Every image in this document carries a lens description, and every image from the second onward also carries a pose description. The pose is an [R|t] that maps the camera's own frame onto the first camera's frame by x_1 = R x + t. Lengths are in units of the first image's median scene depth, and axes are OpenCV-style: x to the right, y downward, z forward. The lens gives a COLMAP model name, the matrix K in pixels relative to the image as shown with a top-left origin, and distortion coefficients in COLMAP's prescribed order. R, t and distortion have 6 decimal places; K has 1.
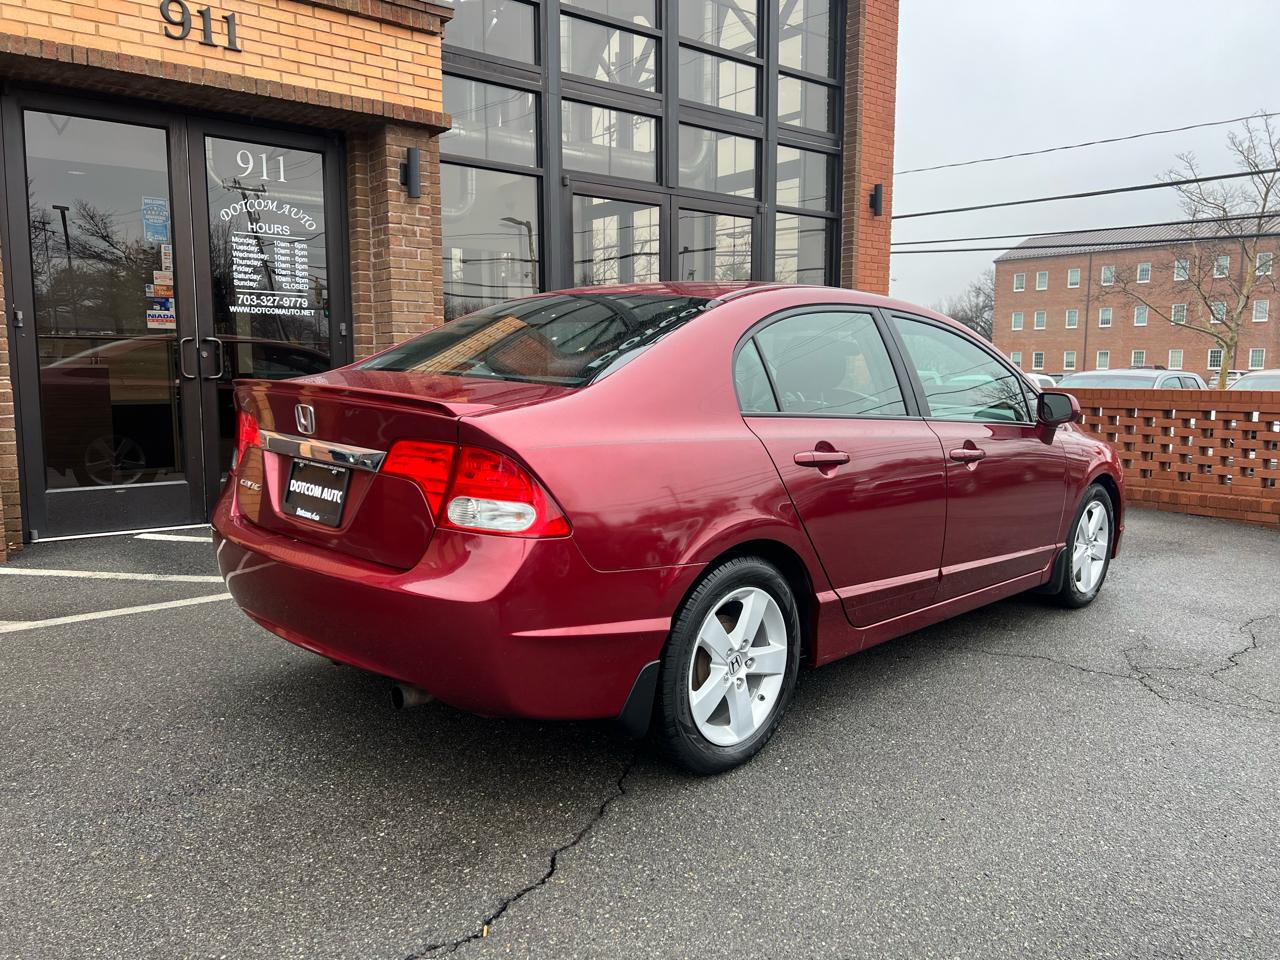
lens RADIAL K [[958.4, 0, 637.8], [0, 958.4, 477.0], [0, 0, 1]] dist [0.053108, -0.055872]
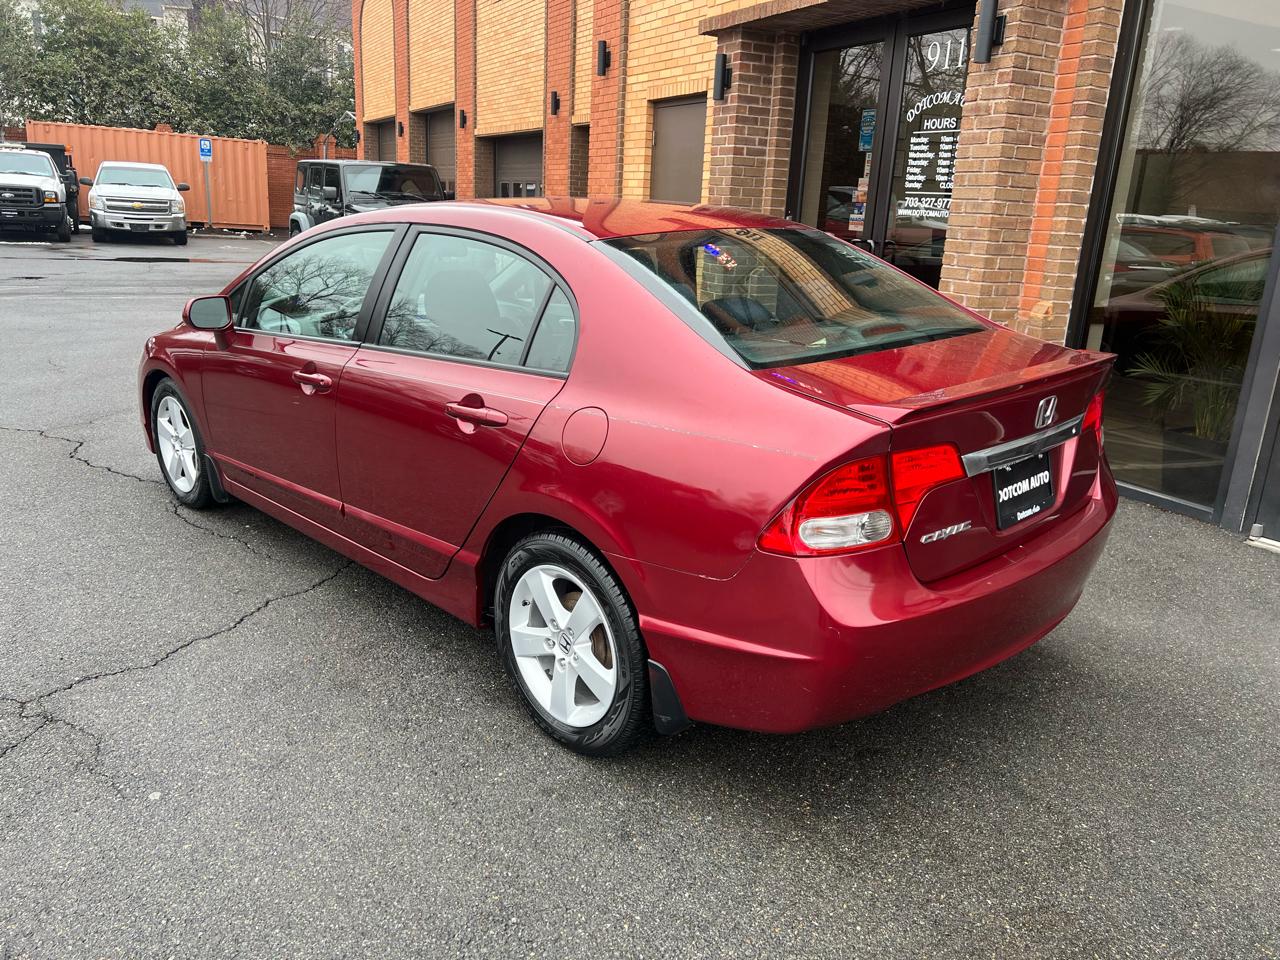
lens RADIAL K [[958.4, 0, 634.3], [0, 958.4, 482.8], [0, 0, 1]] dist [0.053108, -0.055872]
pose [[-0.196512, 0.261161, -0.945081, 0.688259], [-0.157913, 0.942862, 0.293384, -0.163253], [0.967702, 0.206894, -0.144043, 0.960380]]
